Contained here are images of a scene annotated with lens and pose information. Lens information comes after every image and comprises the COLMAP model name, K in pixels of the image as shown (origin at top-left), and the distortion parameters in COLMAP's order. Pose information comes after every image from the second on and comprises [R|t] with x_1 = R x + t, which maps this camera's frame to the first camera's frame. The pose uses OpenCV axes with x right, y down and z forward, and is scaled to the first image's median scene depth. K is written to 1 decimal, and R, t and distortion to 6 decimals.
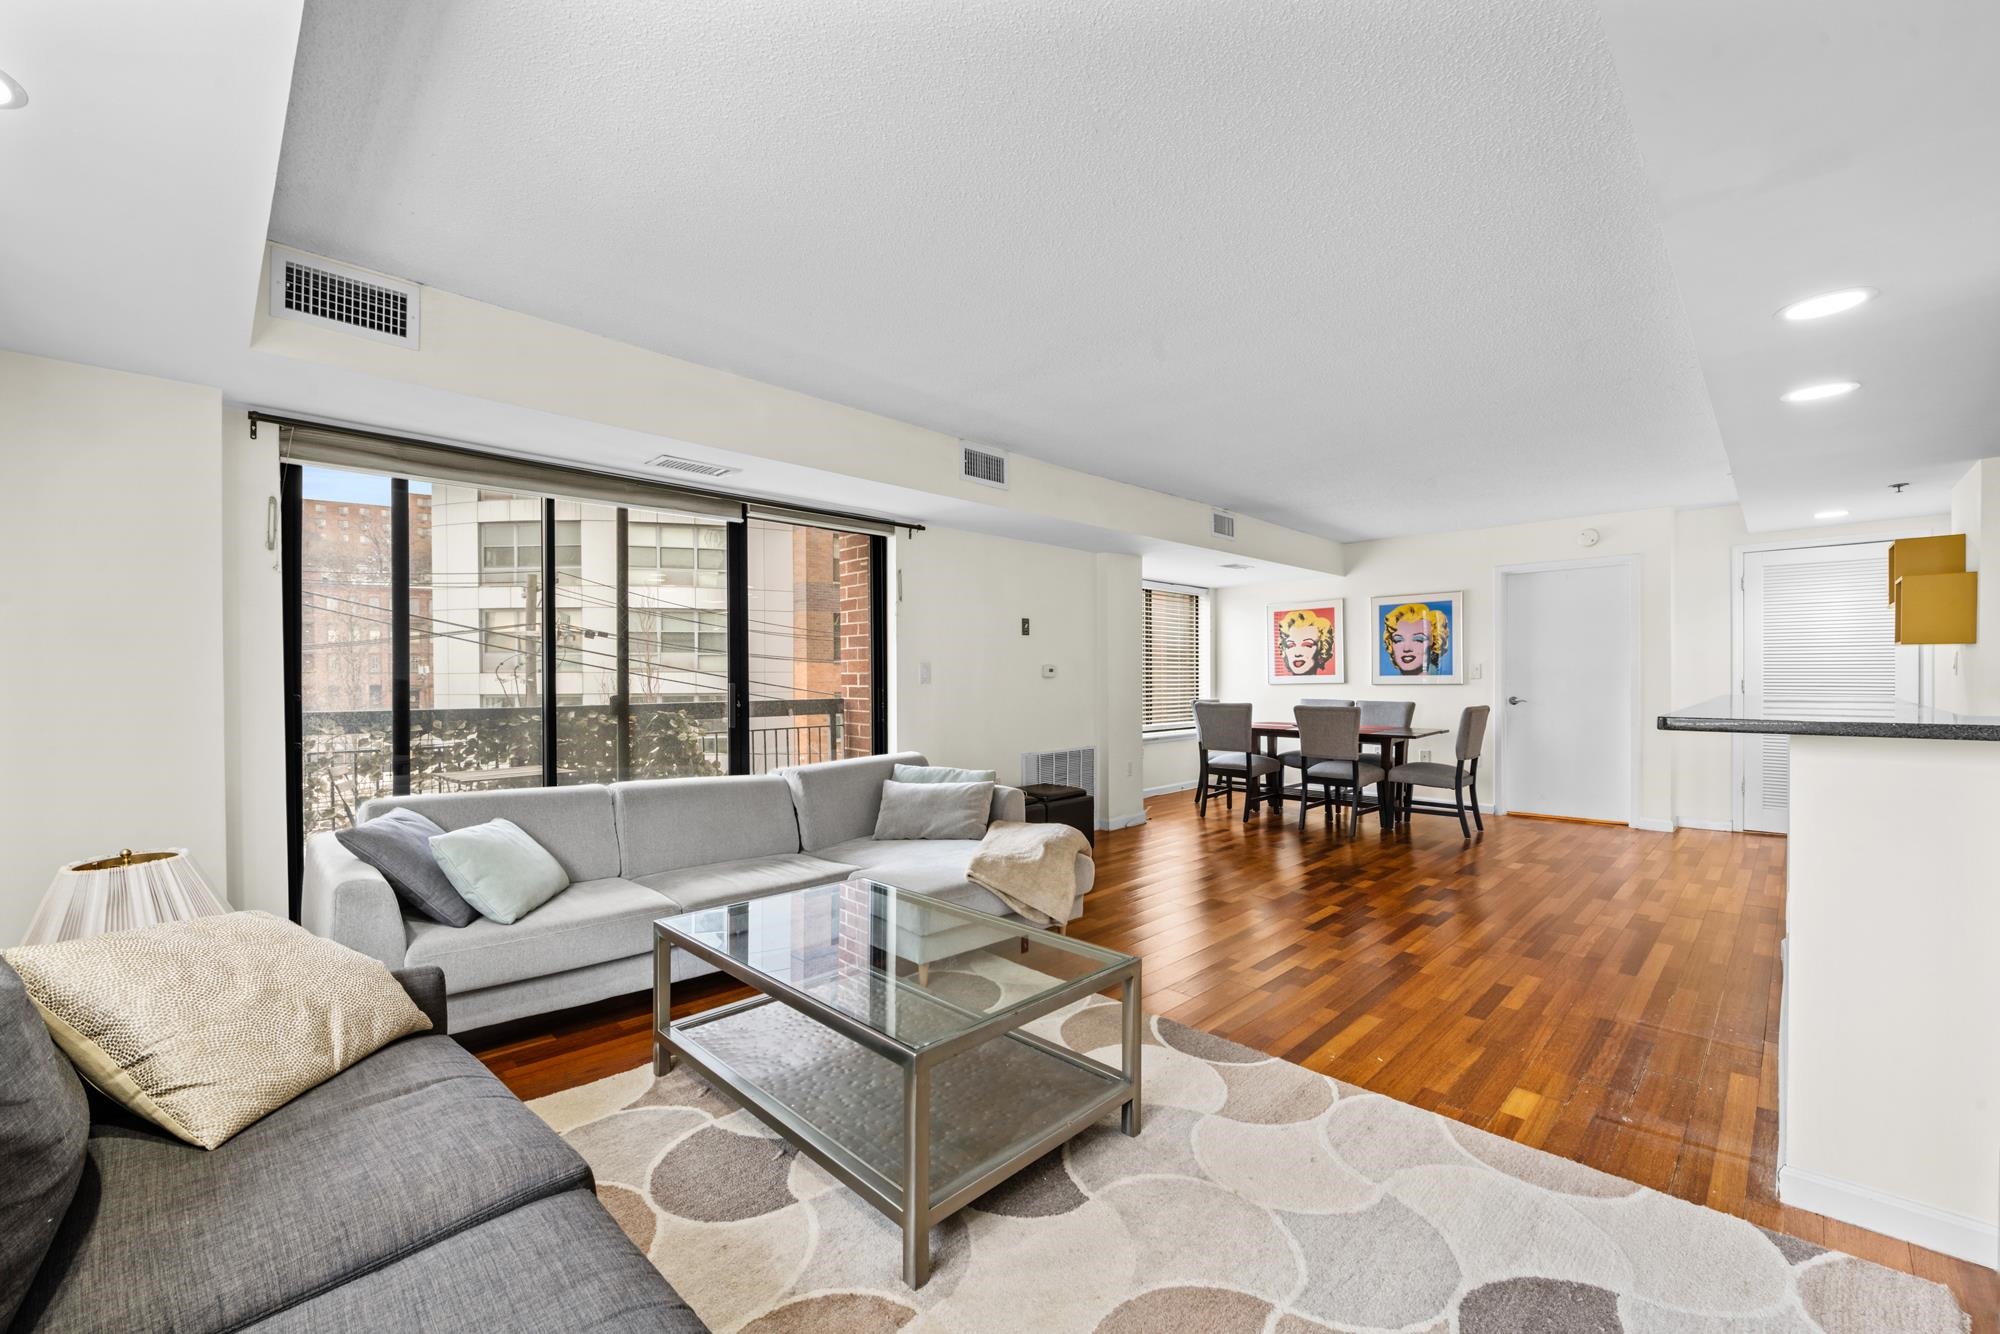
lens RADIAL K [[805.8, 0, 1010.8], [0, 805.8, 670.5], [0, 0, 1]] dist [-0.005603, -0.001822]
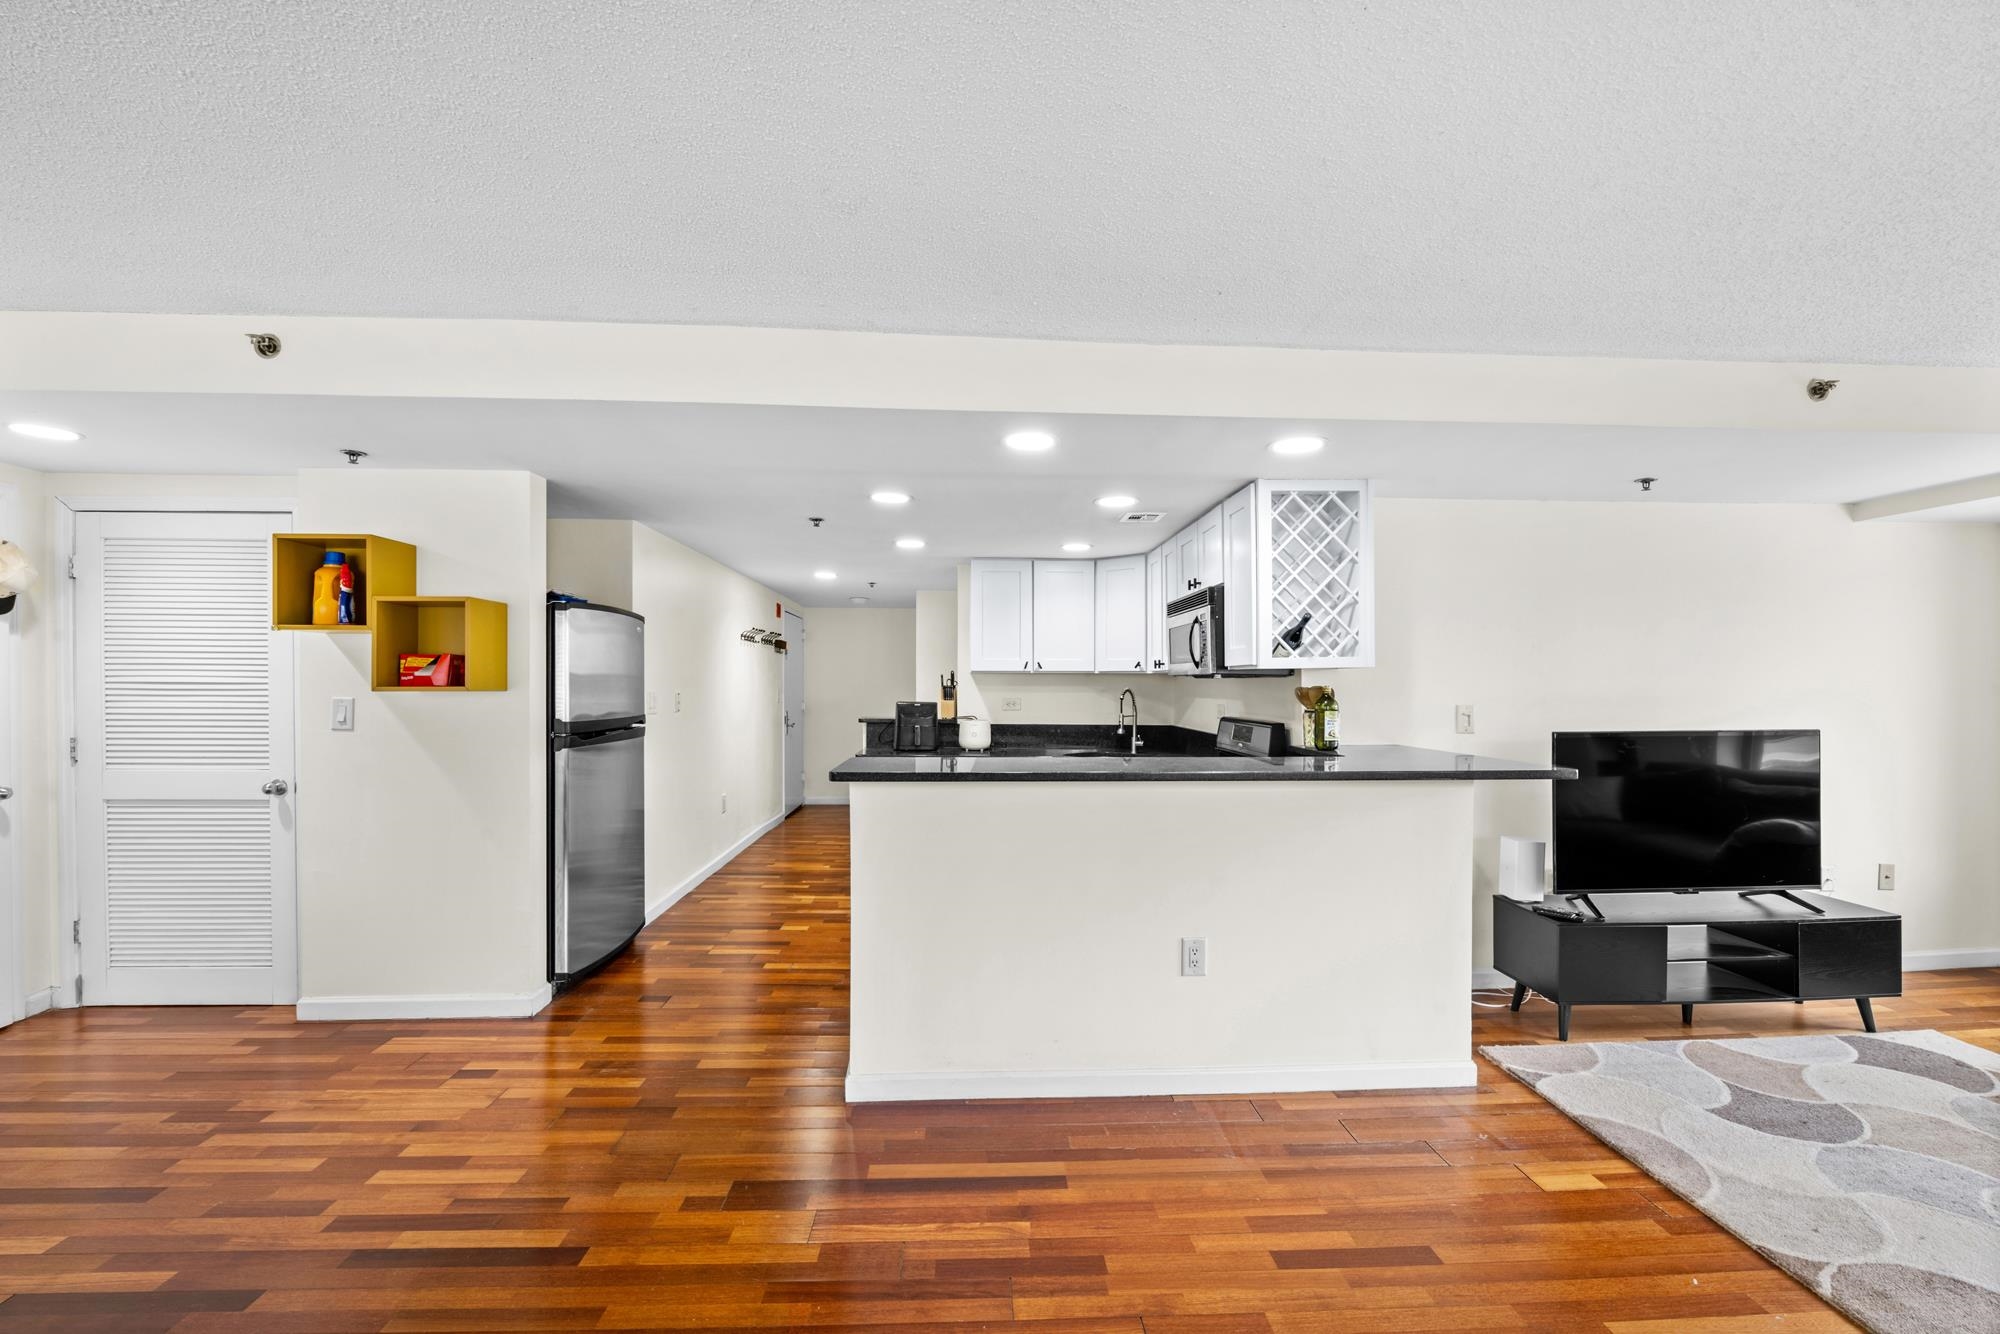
lens RADIAL K [[805.8, 0, 1001.0], [0, 805.8, 687.6], [0, 0, 1]] dist [-0.005603, -0.001822]
pose [[-0.733322, 0.003796, 0.679870, 0.319228], [0.002302, 0.999993, -0.003100, -0.045792], [-0.679877, -0.000708, -0.733326, 1.477006]]
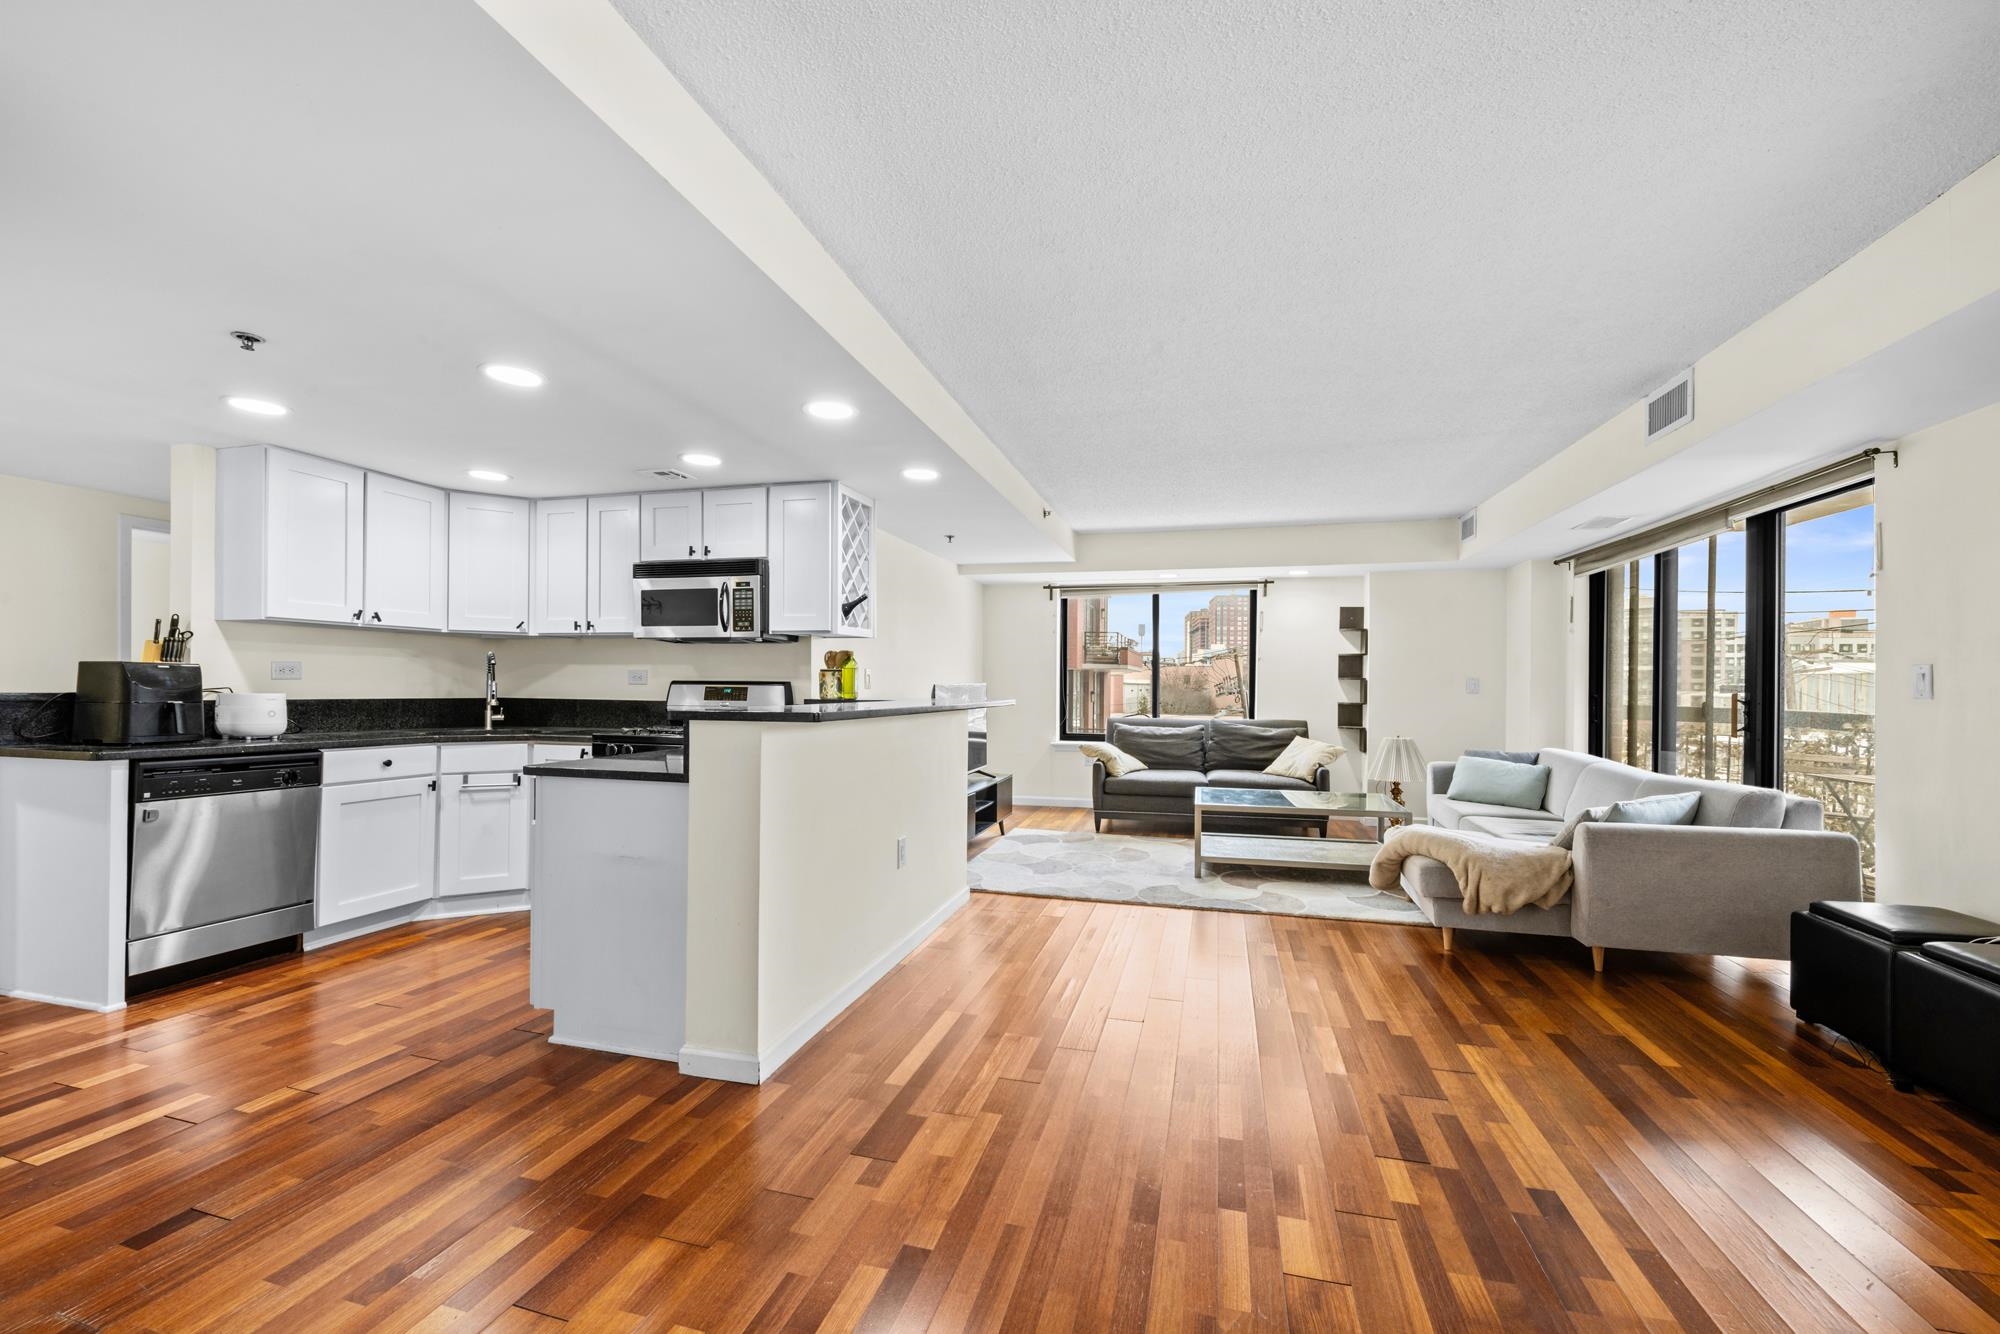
lens RADIAL K [[805.8, 0, 1003.4], [0, 805.8, 683.3], [0, 0, 1]] dist [-0.005603, -0.001822]
pose [[-0.867646, 0.001227, -0.497182, 1.133227], [0.001660, 0.999999, -0.000430, 0.004356], [0.497181, -0.001198, -0.867646, 1.724208]]
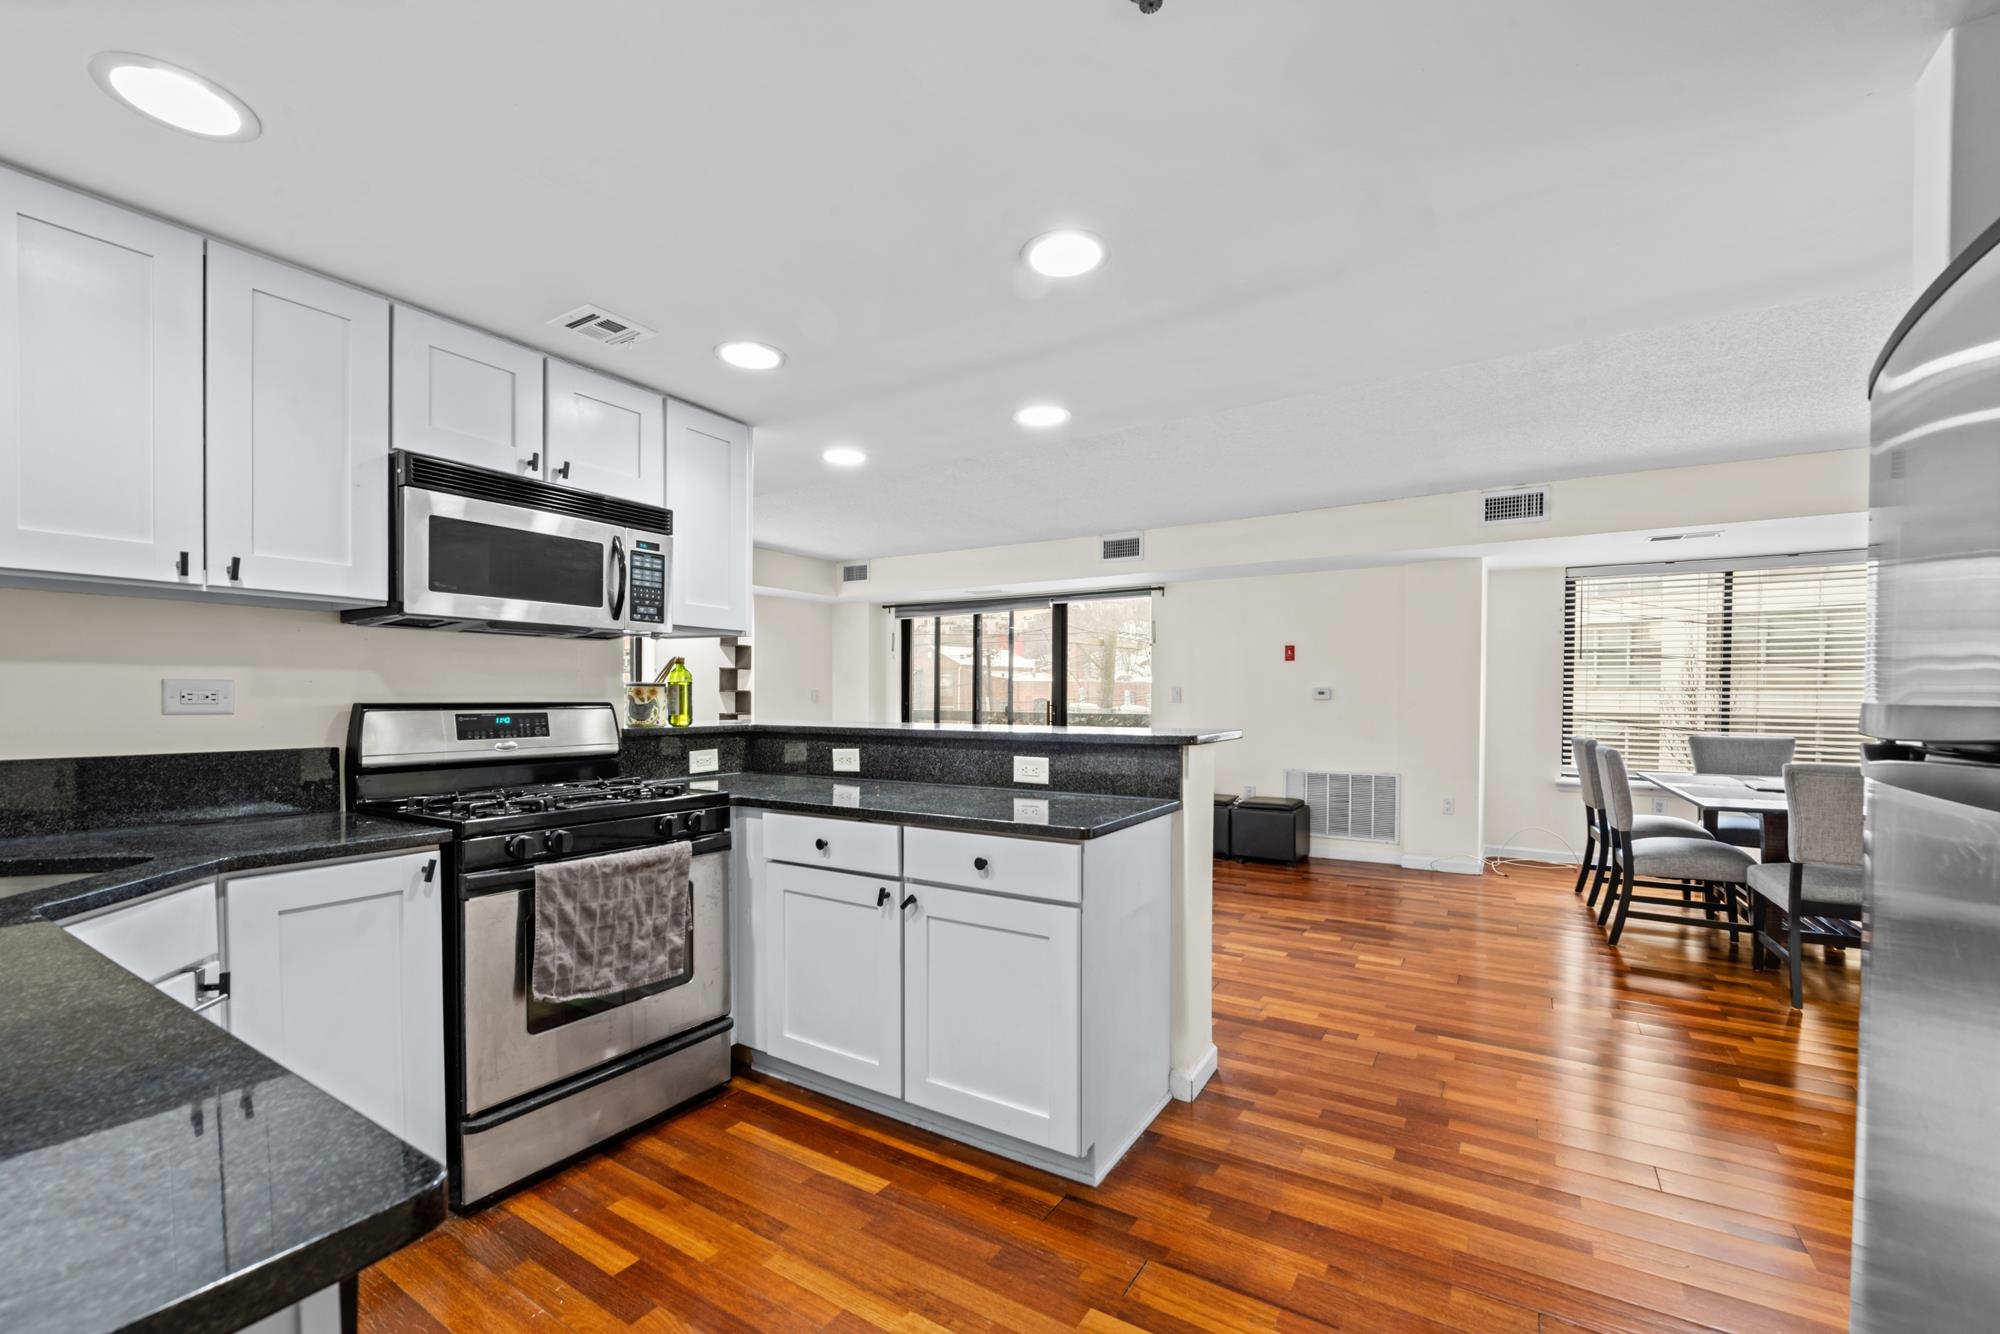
lens RADIAL K [[805.8, 0, 995.9], [0, 805.8, 722.9], [0, 0, 1]] dist [-0.005603, -0.001822]
pose [[0.204672, 0.041141, -0.977966, 1.676208], [0.001980, 0.999097, 0.042444, -0.012551], [0.978829, -0.010623, 0.204406, 0.638732]]
